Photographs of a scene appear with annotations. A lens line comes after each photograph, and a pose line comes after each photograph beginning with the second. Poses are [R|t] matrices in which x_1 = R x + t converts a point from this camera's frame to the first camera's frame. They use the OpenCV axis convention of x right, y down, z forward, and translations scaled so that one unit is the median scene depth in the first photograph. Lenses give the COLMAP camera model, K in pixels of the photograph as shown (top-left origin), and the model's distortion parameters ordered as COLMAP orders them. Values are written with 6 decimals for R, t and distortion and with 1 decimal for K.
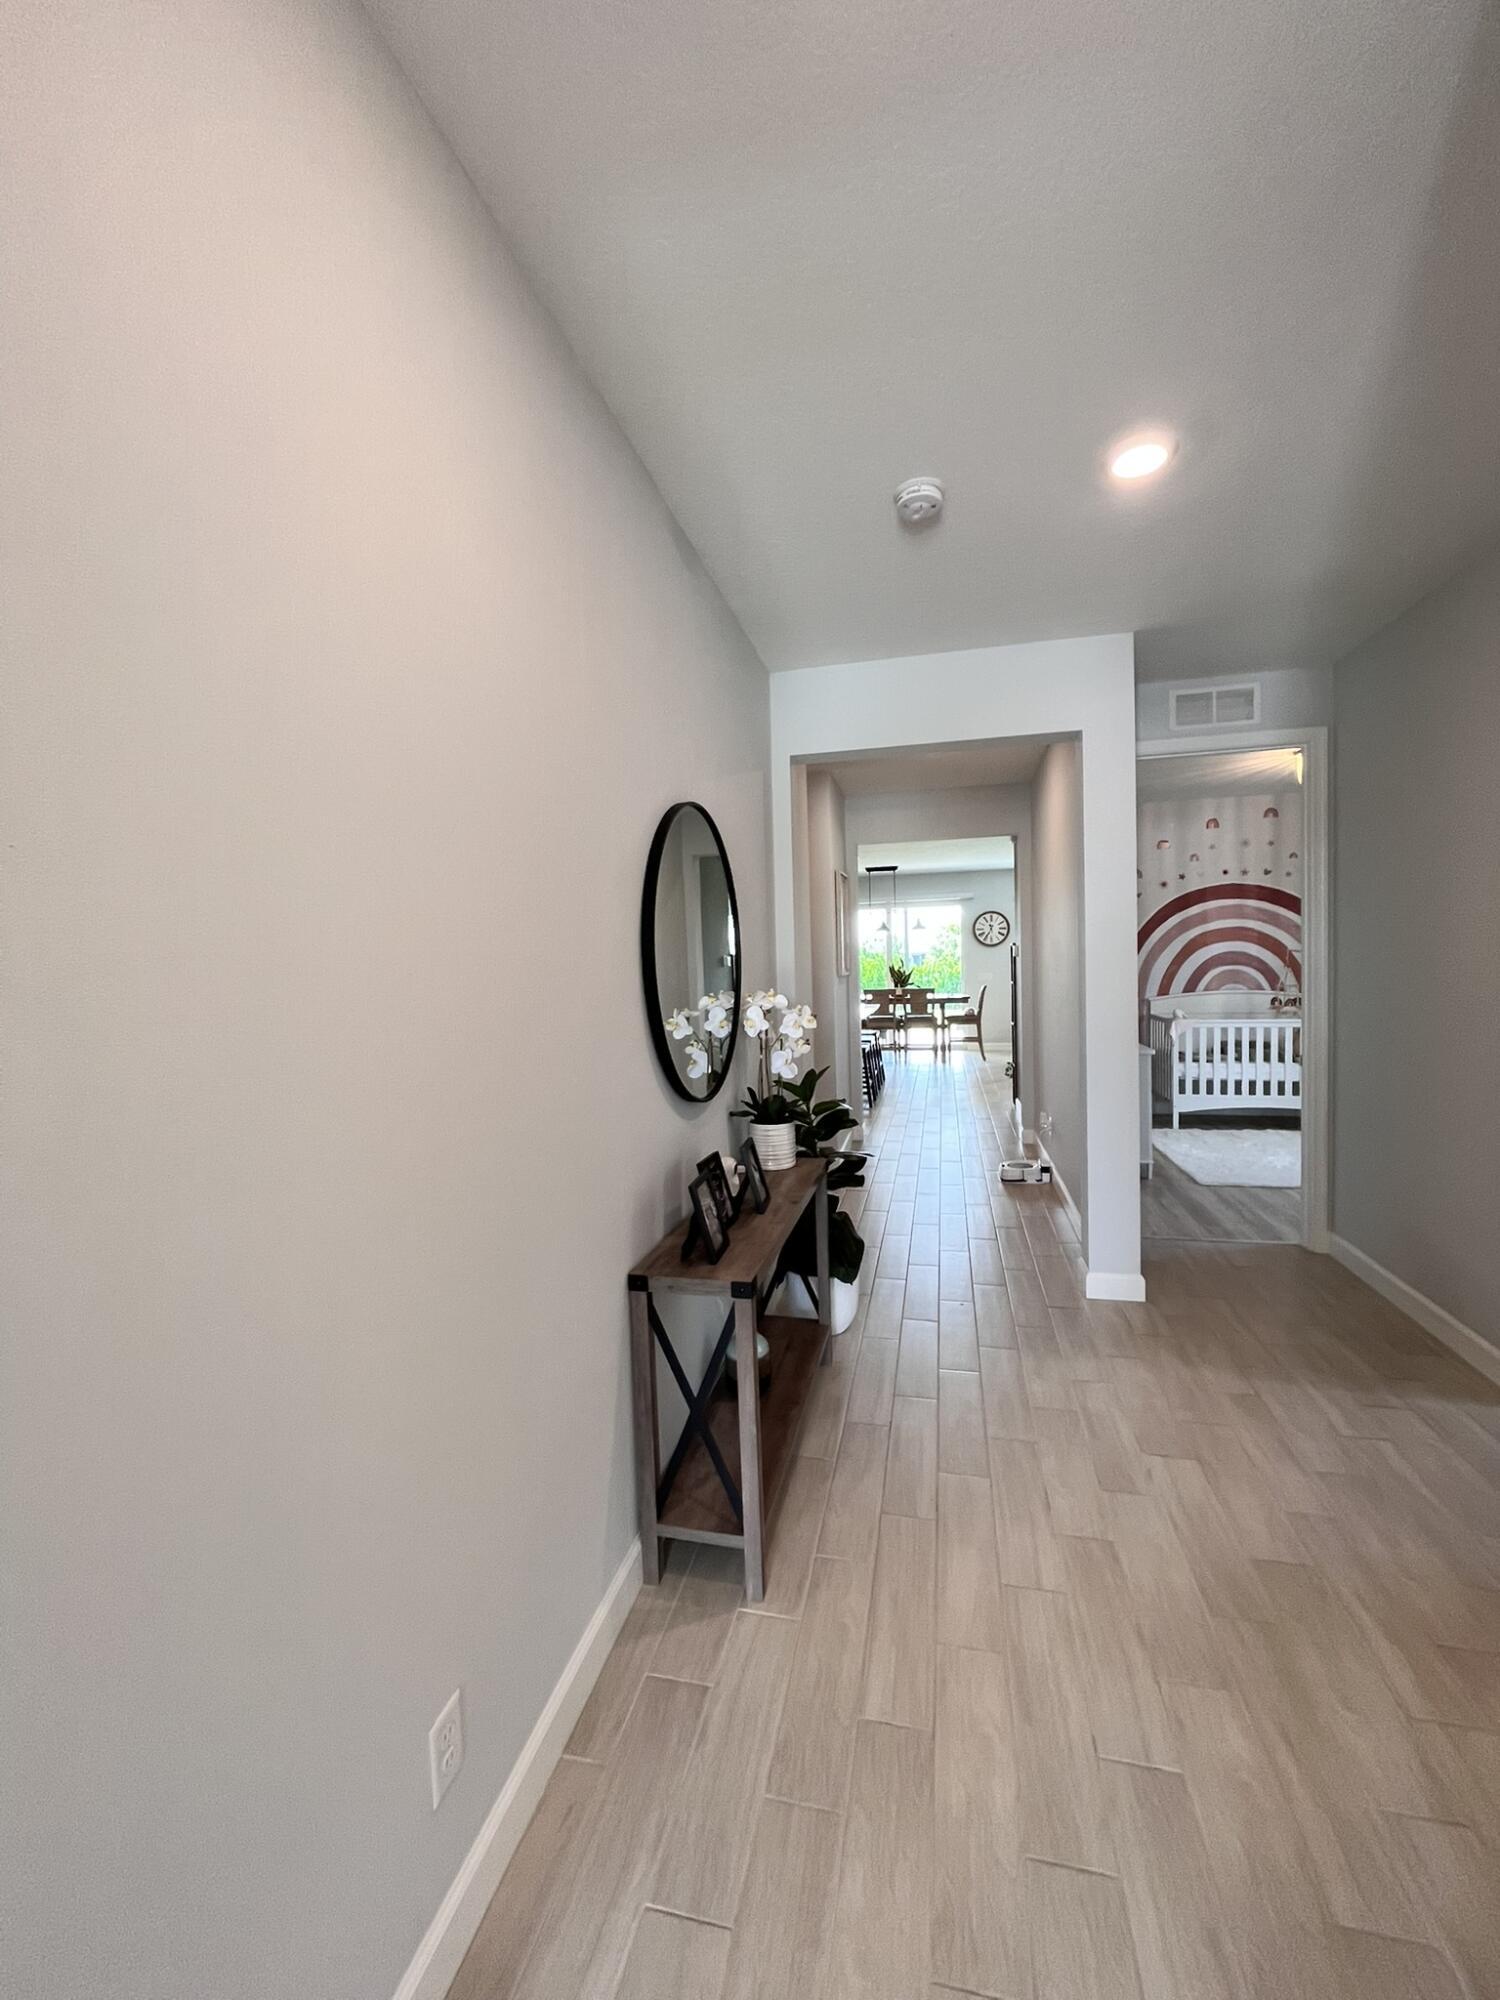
lens RADIAL K [[806.3, 0, 748.5], [0, 806.3, 992.9], [0, 0, 1]] dist [-0.006707, 0.000125]
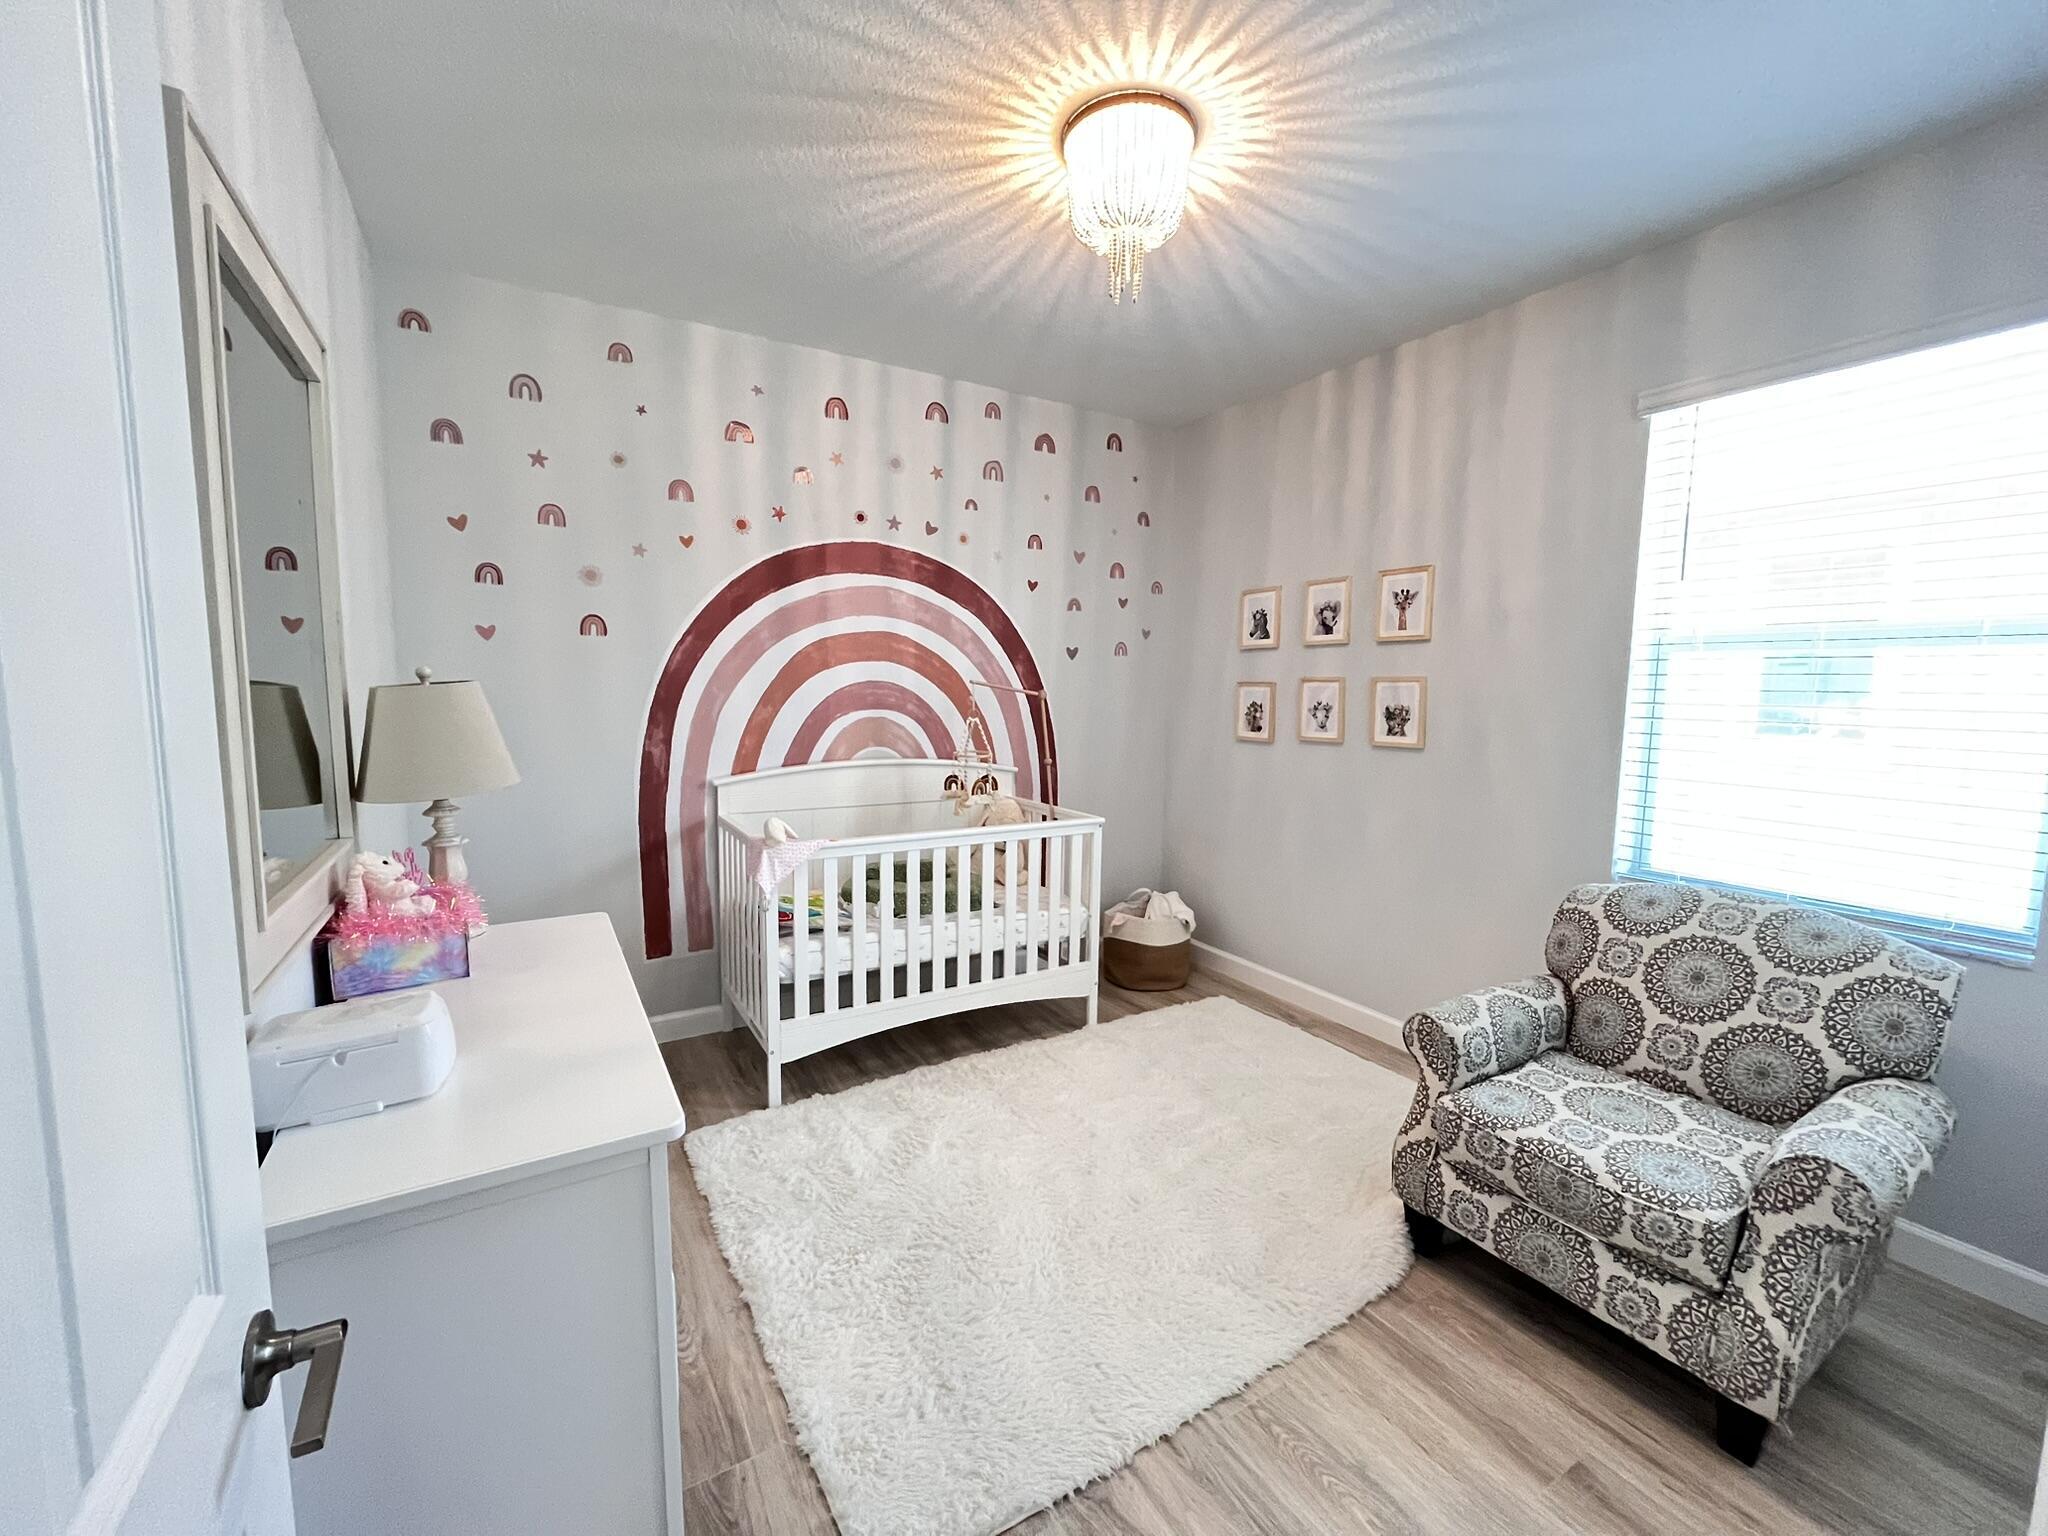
lens RADIAL K [[825.7, 0, 1023.4], [0, 825.7, 766.3], [0, 0, 1]] dist [-0.006707, 0.000125]
pose [[0.707867, -0.036268, 0.705414, 0.308664], [0.001573, 0.998759, 0.049771, -0.024803], [-0.706344, -0.034122, 0.707046, 0.578932]]
